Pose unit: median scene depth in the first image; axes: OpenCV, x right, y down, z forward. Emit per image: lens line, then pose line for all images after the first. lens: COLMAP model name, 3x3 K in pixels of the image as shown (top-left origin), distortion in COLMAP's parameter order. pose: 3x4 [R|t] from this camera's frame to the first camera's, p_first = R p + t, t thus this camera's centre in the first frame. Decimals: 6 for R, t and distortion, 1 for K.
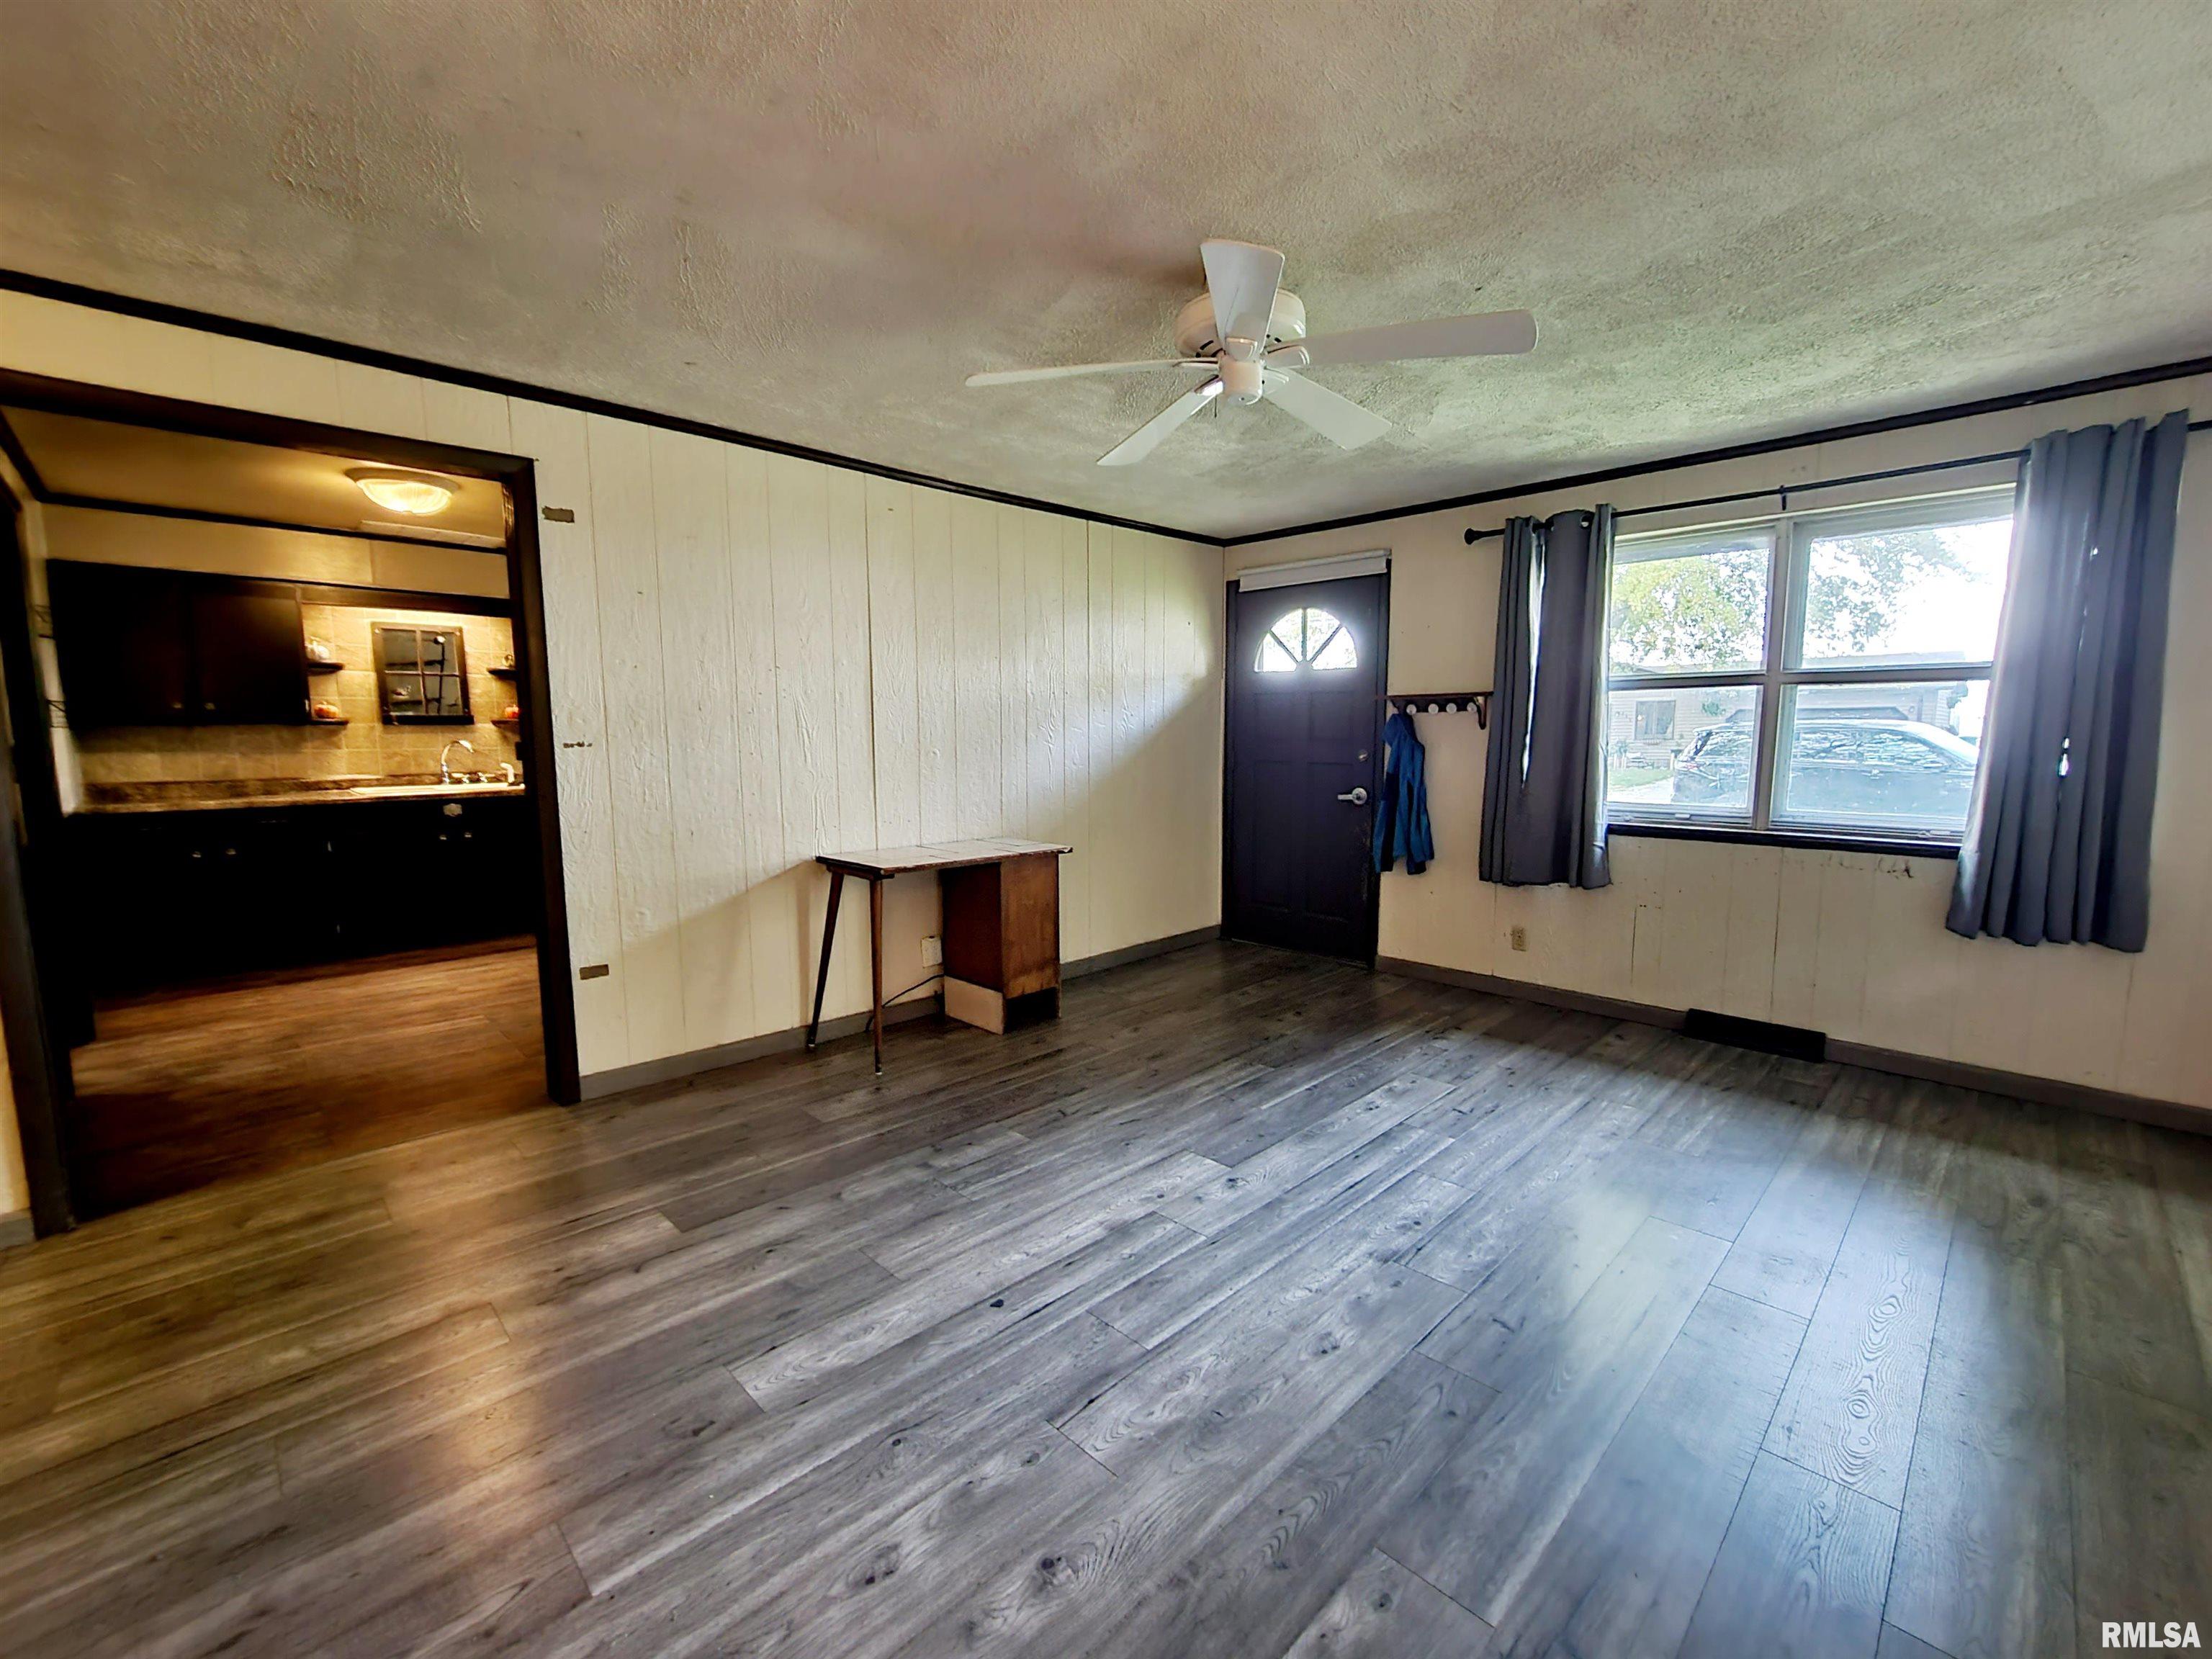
lens RADIAL K [[928.3, 0, 1121.9], [0, 928.3, 843.5], [0, 0, 1]] dist [0.000486, 0.000056]
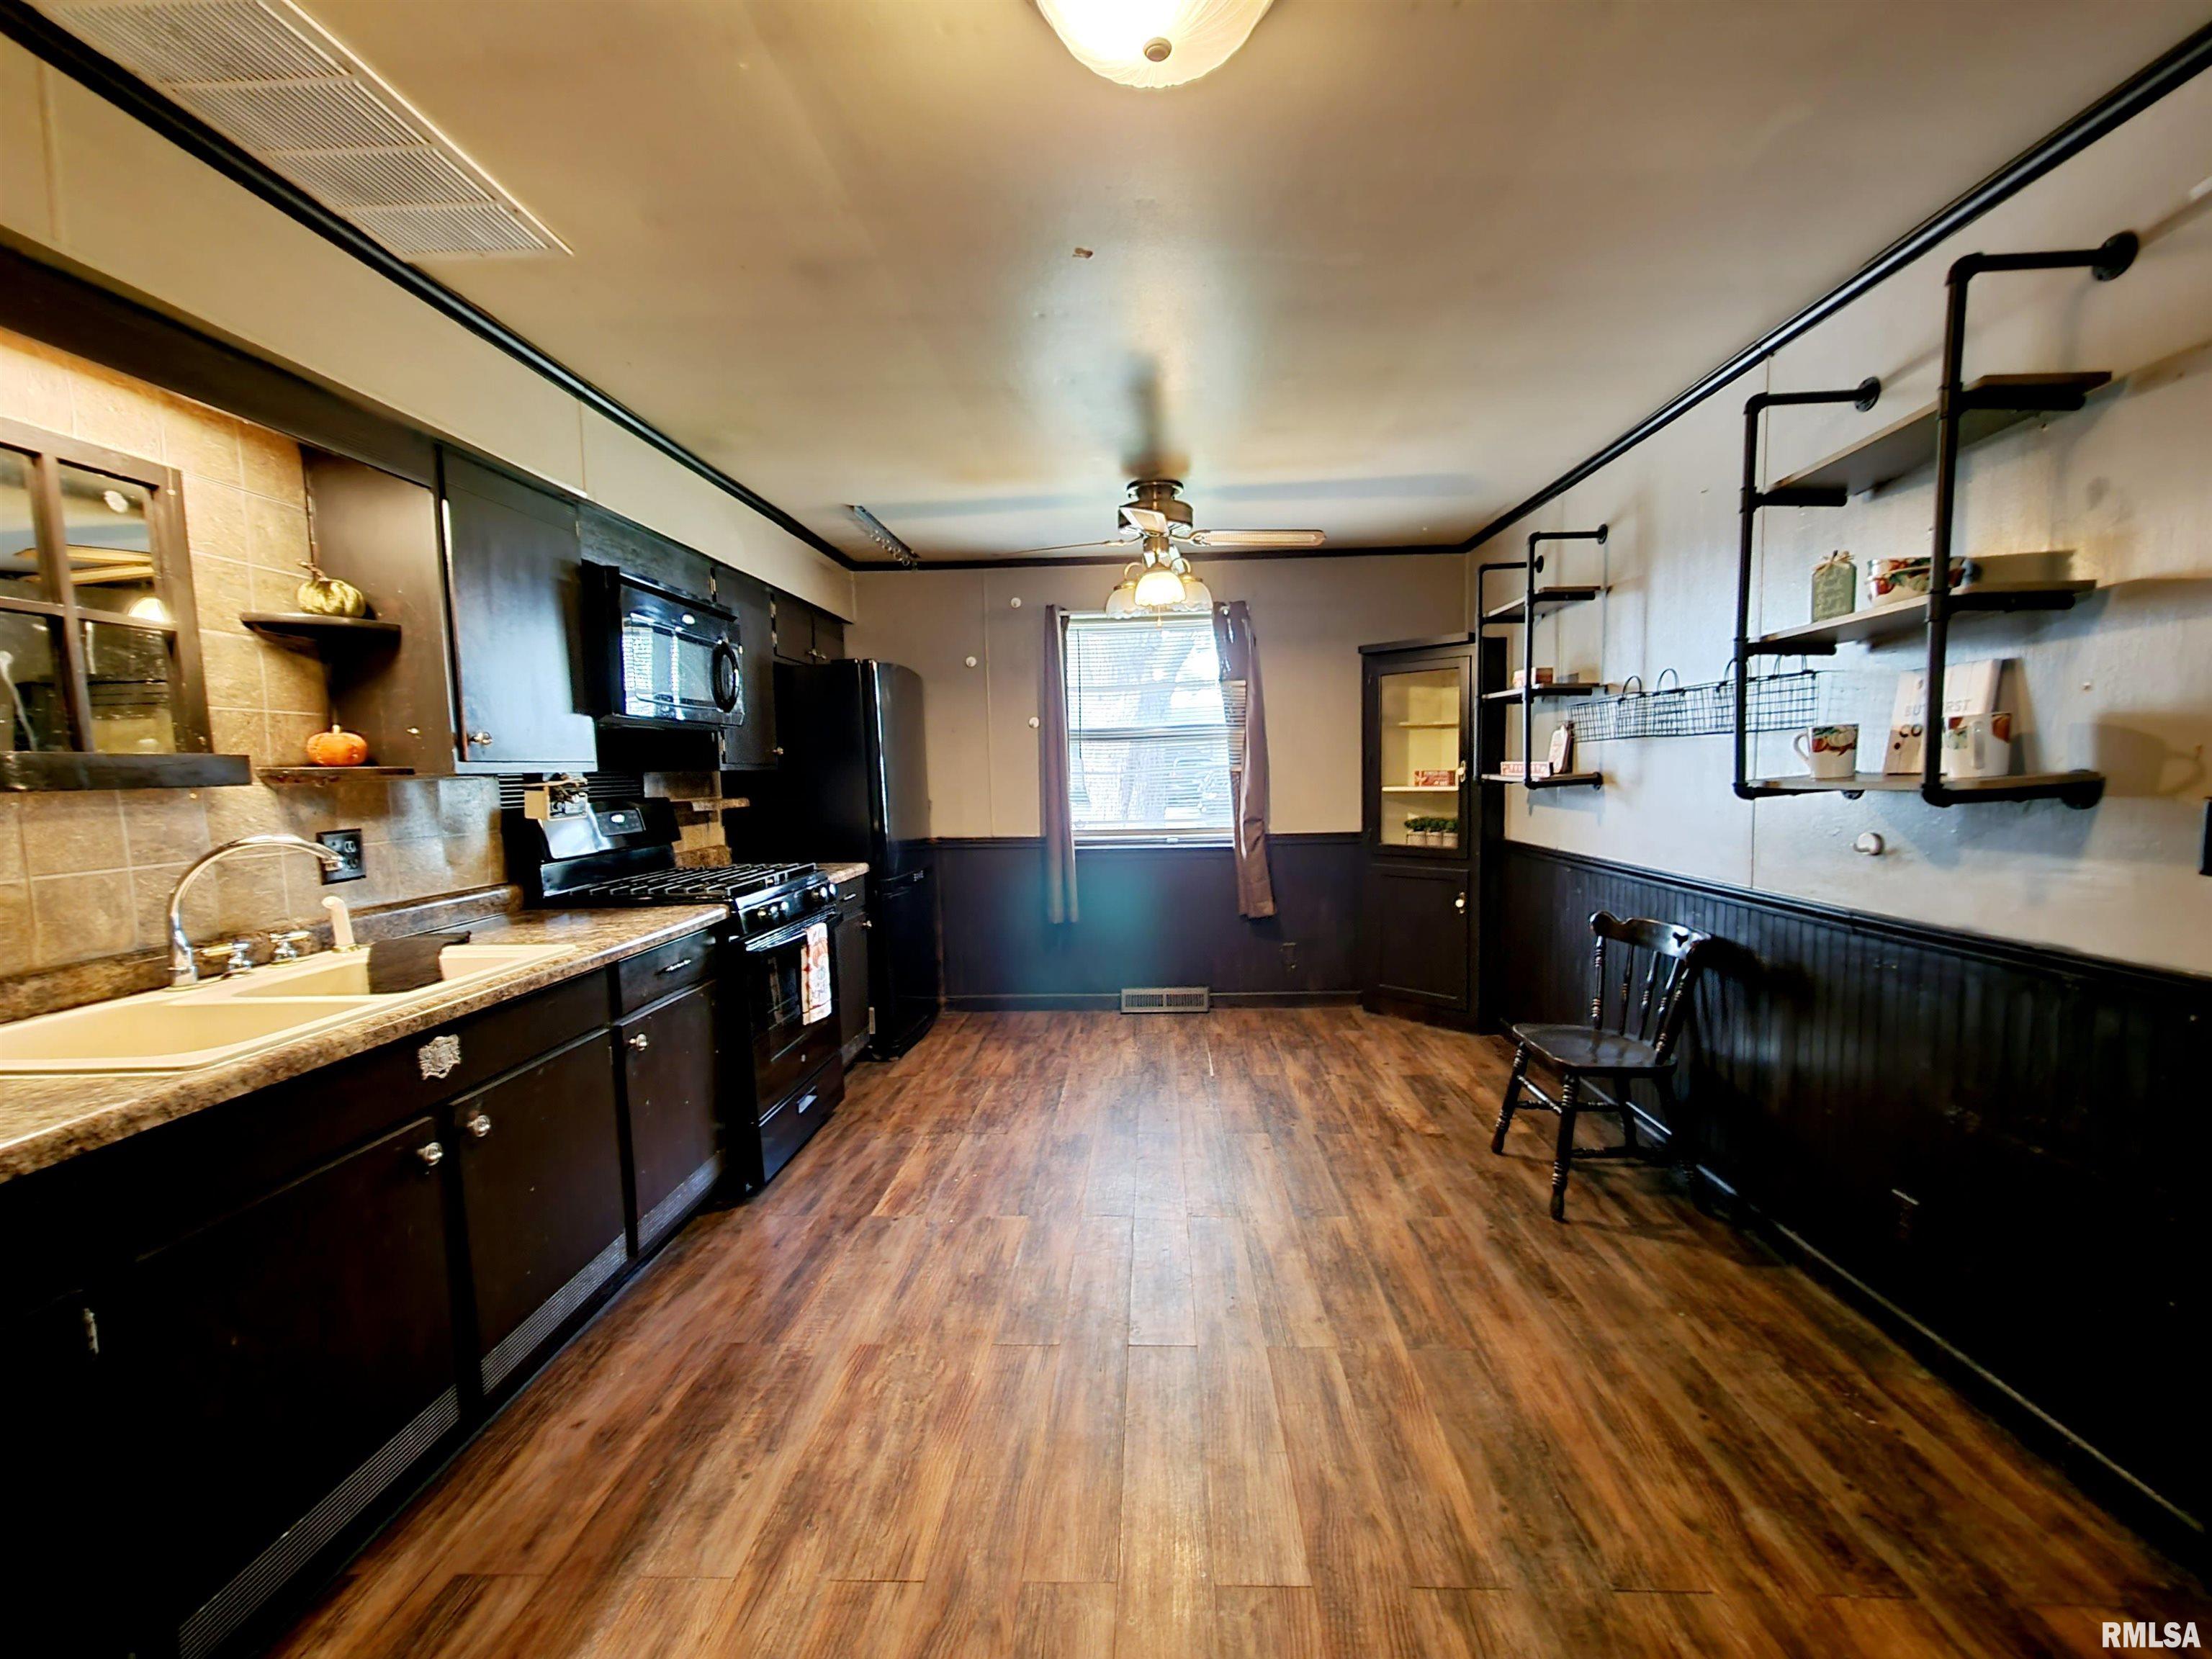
lens RADIAL K [[935.1, 0, 1120.1], [0, 935.1, 854.9], [0, 0, 1]] dist [-0.000895, 0.000612]
pose [[0.730490, -0.080059, 0.678214, -1.227620], [0.105277, 0.994435, 0.003995, -0.129642], [-0.674760, 0.068482, 0.734853, 0.987778]]
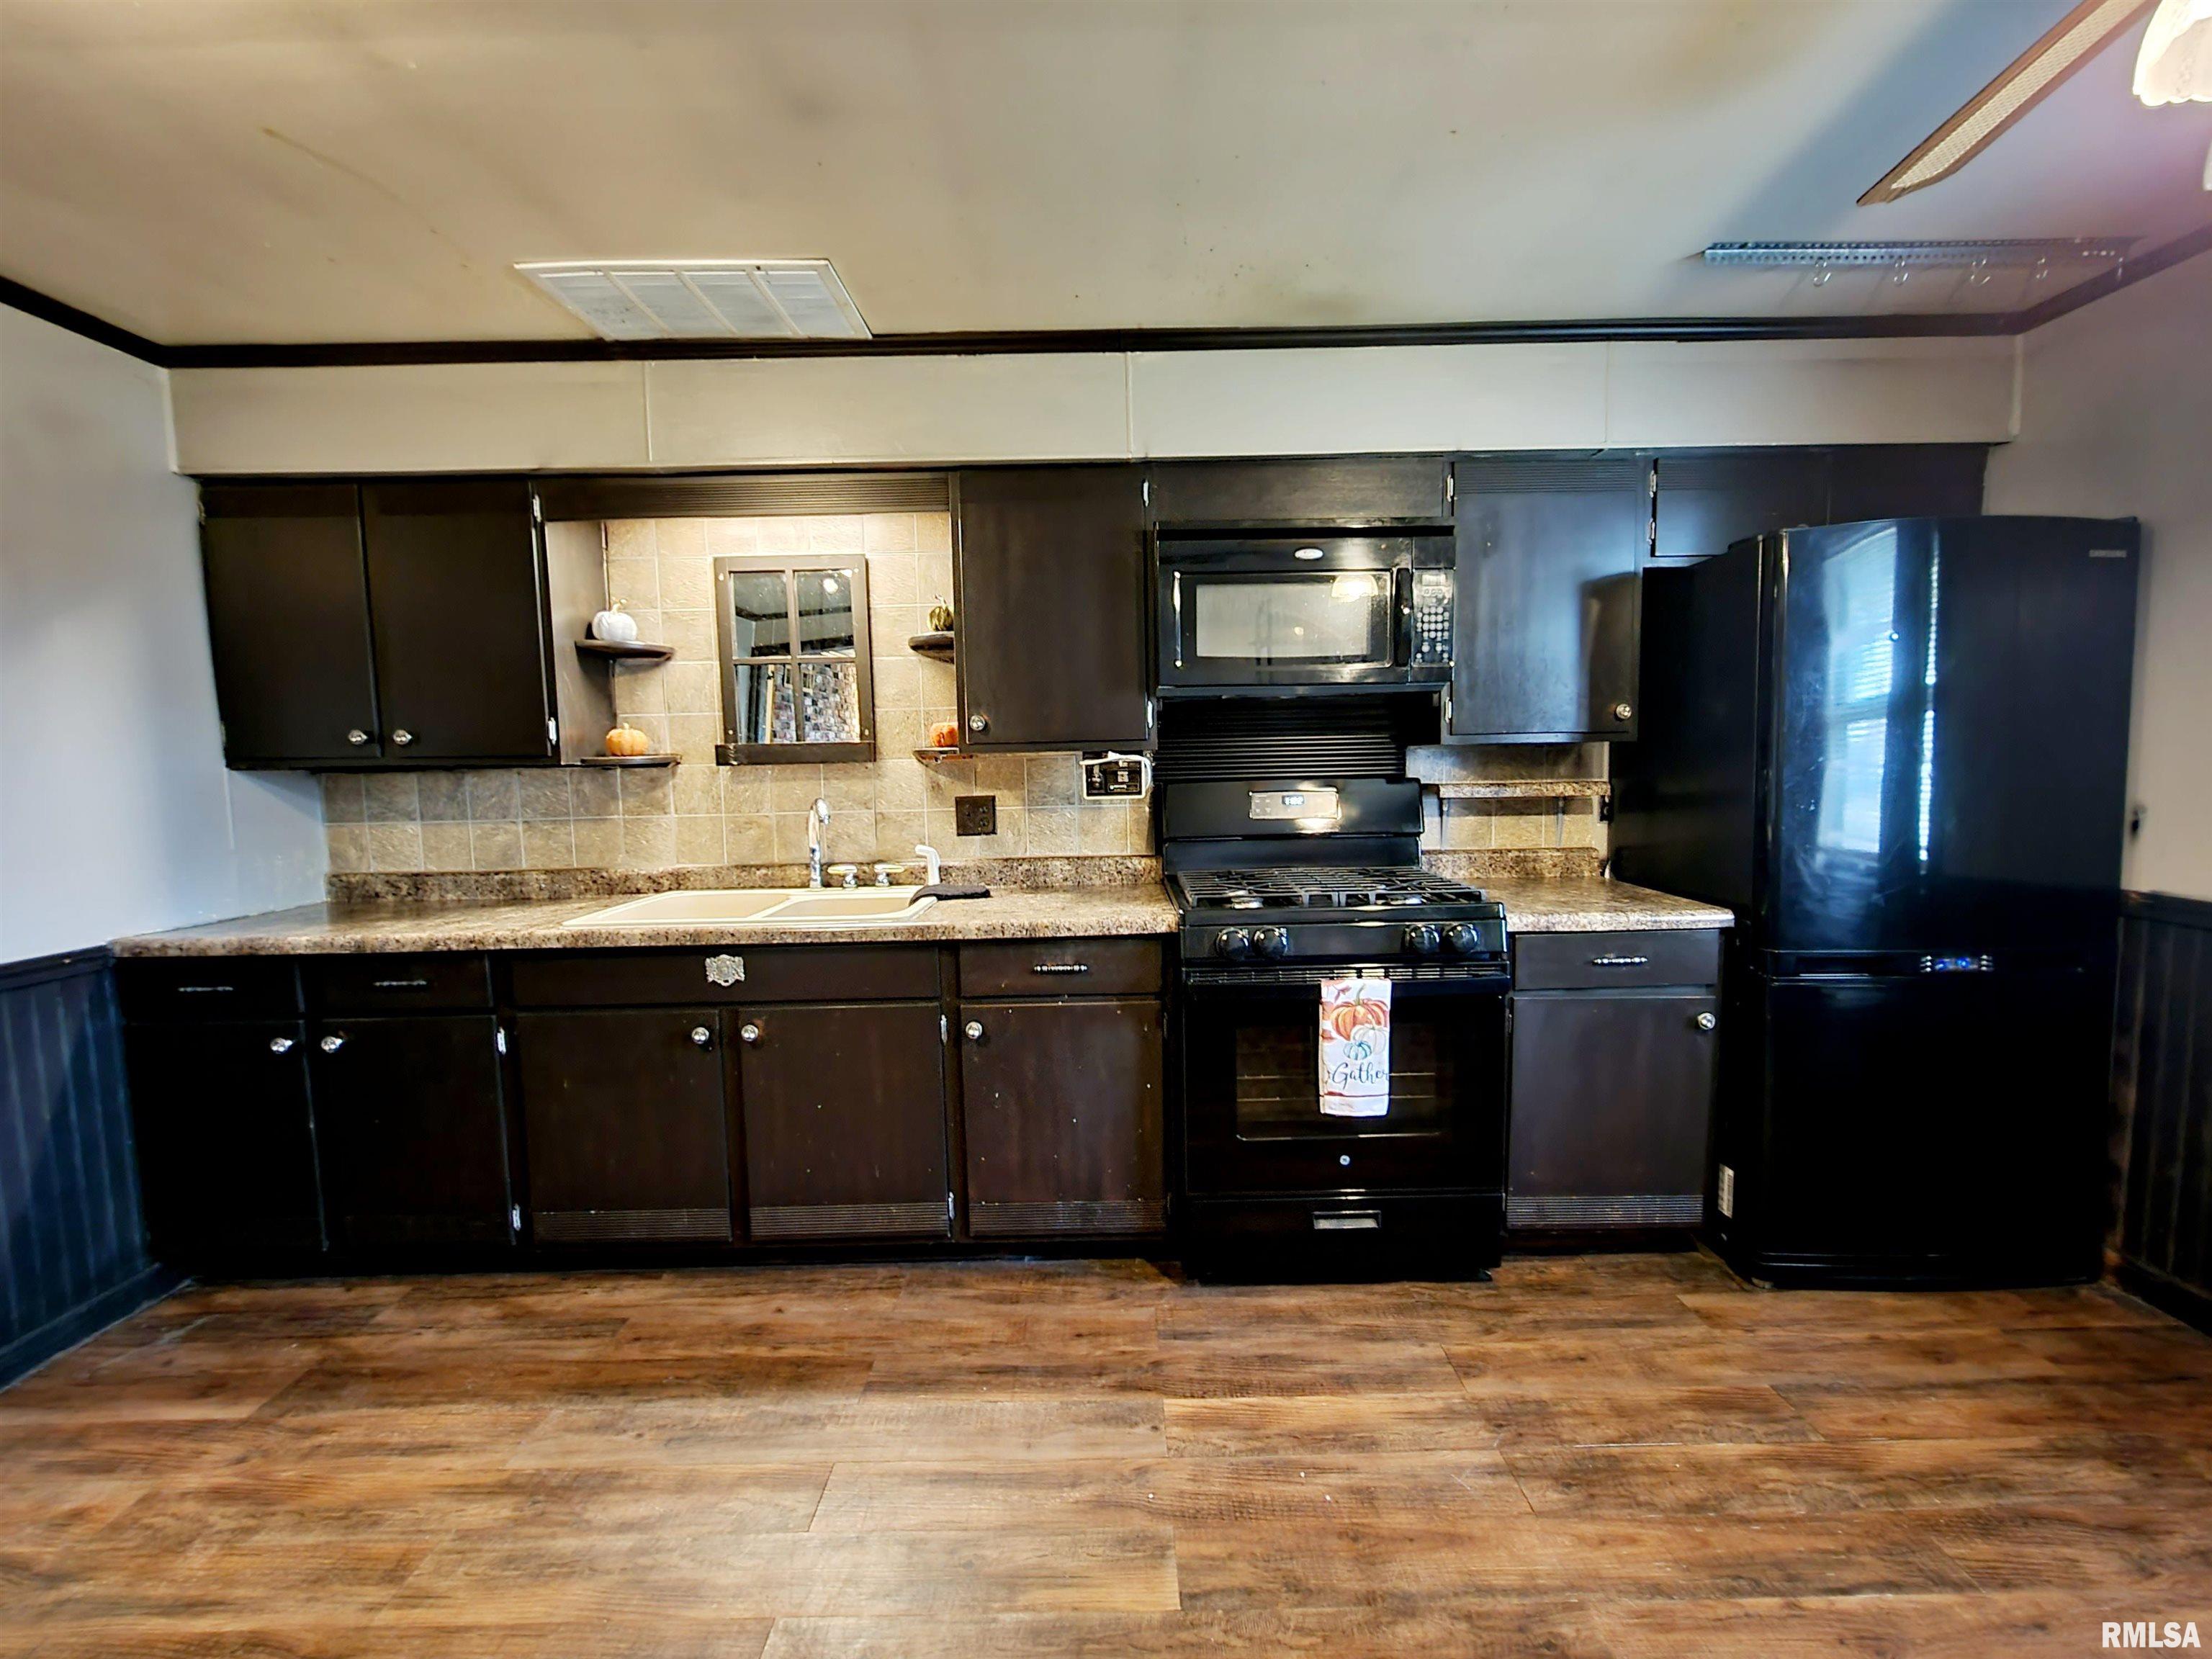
lens RADIAL K [[919.6, 0, 1114.7], [0, 919.6, 842.8], [0, 0, 1]] dist [-0.002296, 0.000989]
pose [[0.713955, 0.050193, -0.698391, -0.500621], [-0.066491, 0.997780, 0.003736, -0.171132], [0.697028, 0.043770, 0.715707, 1.328926]]
